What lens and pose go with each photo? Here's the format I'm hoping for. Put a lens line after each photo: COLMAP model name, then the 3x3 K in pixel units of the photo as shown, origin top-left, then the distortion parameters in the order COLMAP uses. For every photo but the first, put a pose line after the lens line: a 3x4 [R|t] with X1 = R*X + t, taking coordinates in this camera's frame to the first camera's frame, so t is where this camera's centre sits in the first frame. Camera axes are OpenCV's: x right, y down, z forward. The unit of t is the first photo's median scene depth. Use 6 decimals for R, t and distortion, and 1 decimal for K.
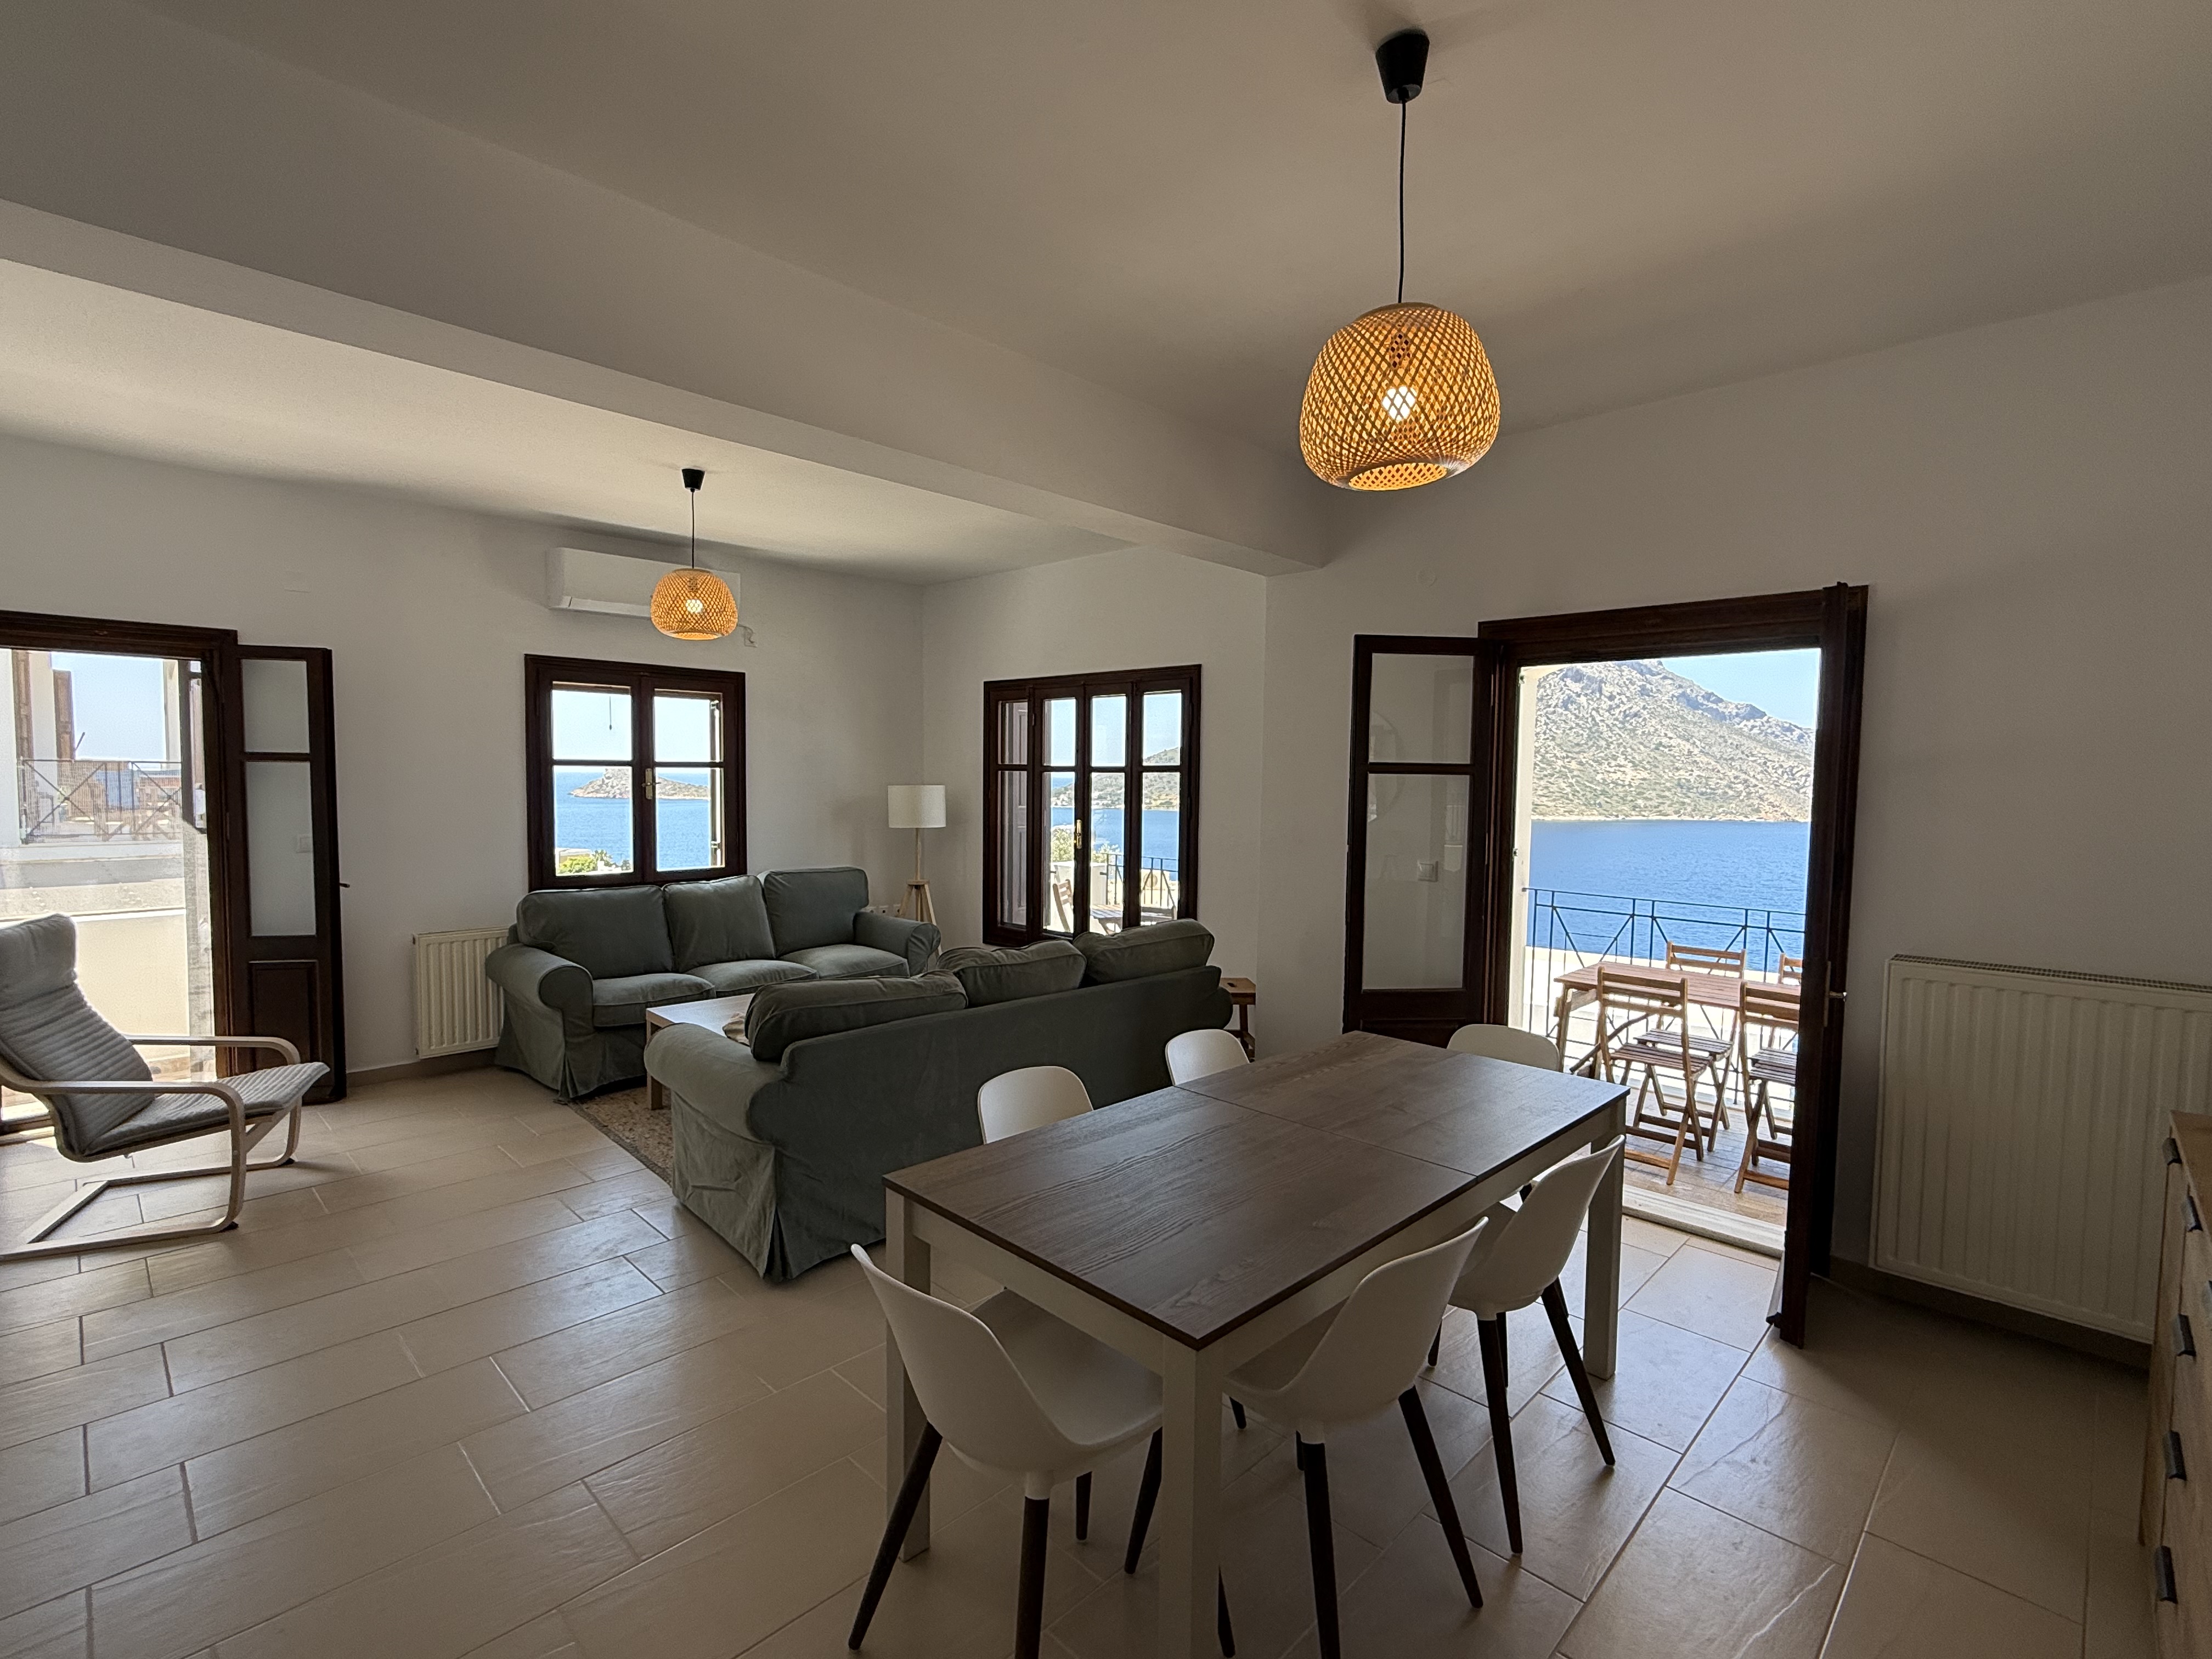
lens RADIAL K [[1028.8, 0, 1110.4], [0, 1028.8, 838.8], [0, 0, 1]] dist [-0.001867, -0.000307]
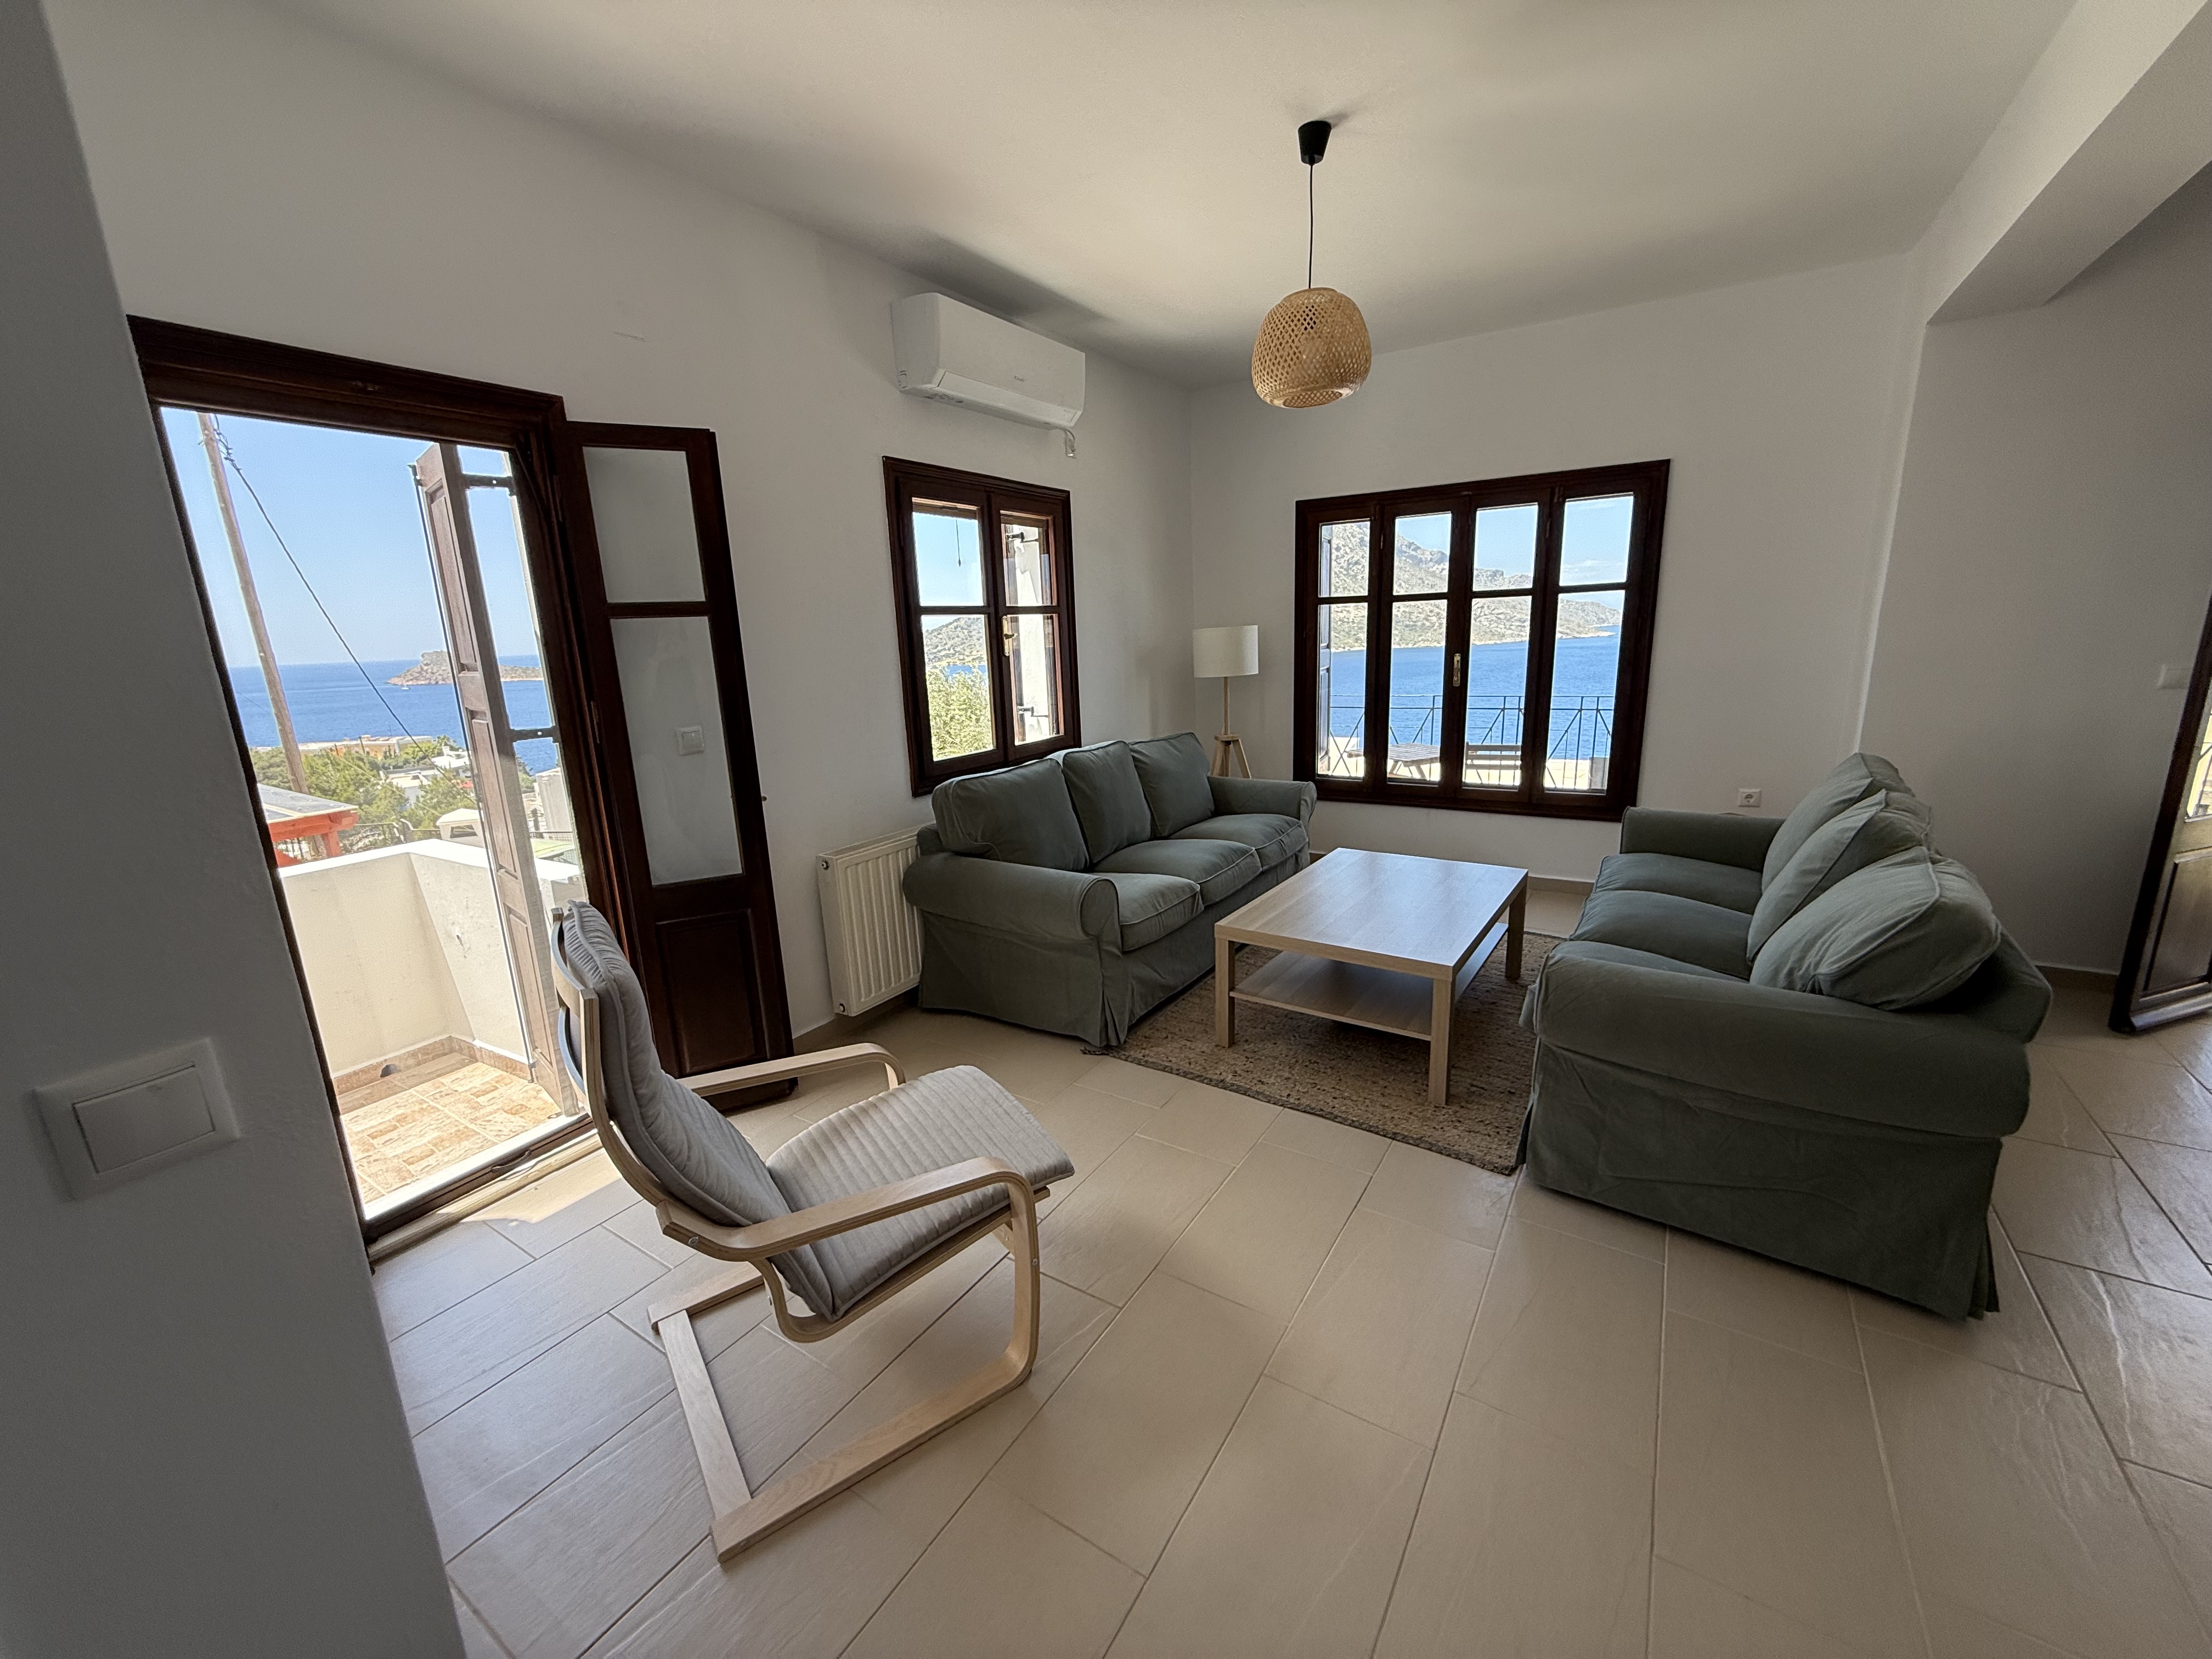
lens RADIAL K [[873.1, 0, 1103.5], [0, 873.1, 831.6], [0, 0, 1]] dist [0.002067, -0.000144]
pose [[0.979032, -0.093171, 0.181150, -0.514778], [0.062397, 0.983689, 0.168711, -0.014252], [-0.193914, -0.153870, 0.968876, 0.315421]]
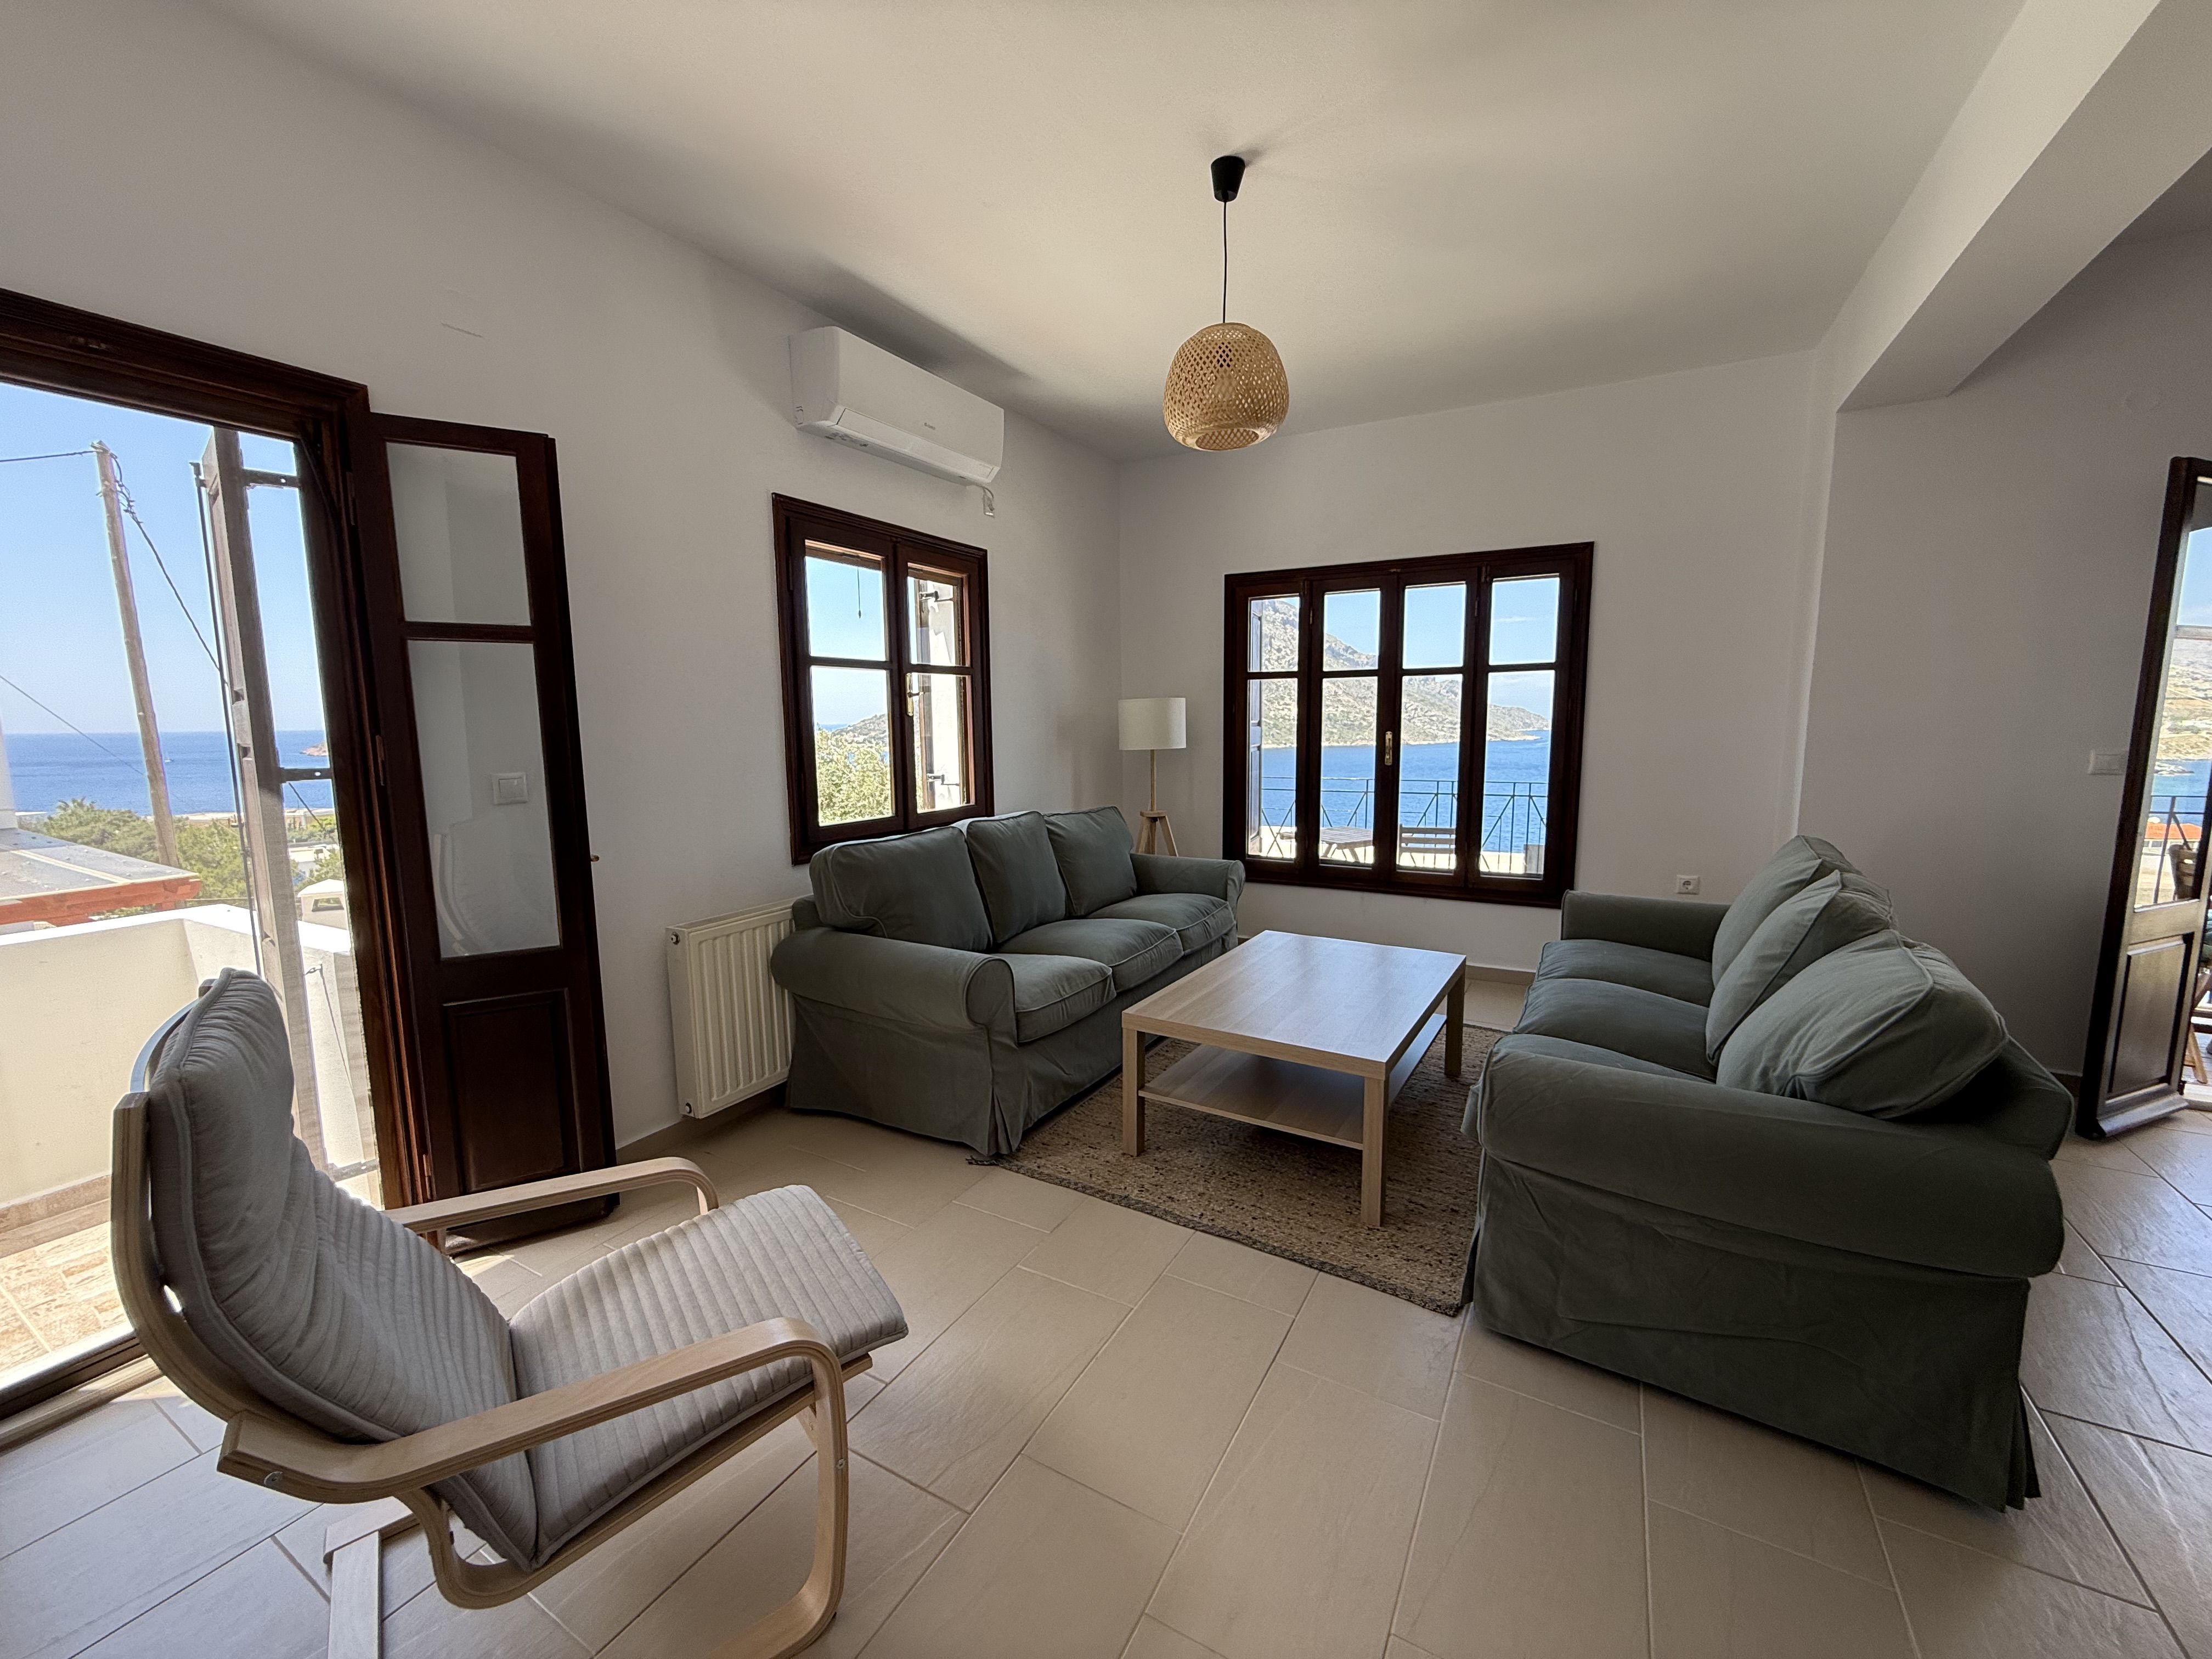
lens RADIAL K [[875.9, 0, 1102.8], [0, 875.9, 833.1], [0, 0, 1]] dist [0.001405, 0.000330]
pose [[0.966933, -0.054299, 0.249183, -0.480121], [0.037079, 0.996621, 0.073293, 0.004132], [-0.252320, -0.061630, 0.965679, 0.362264]]
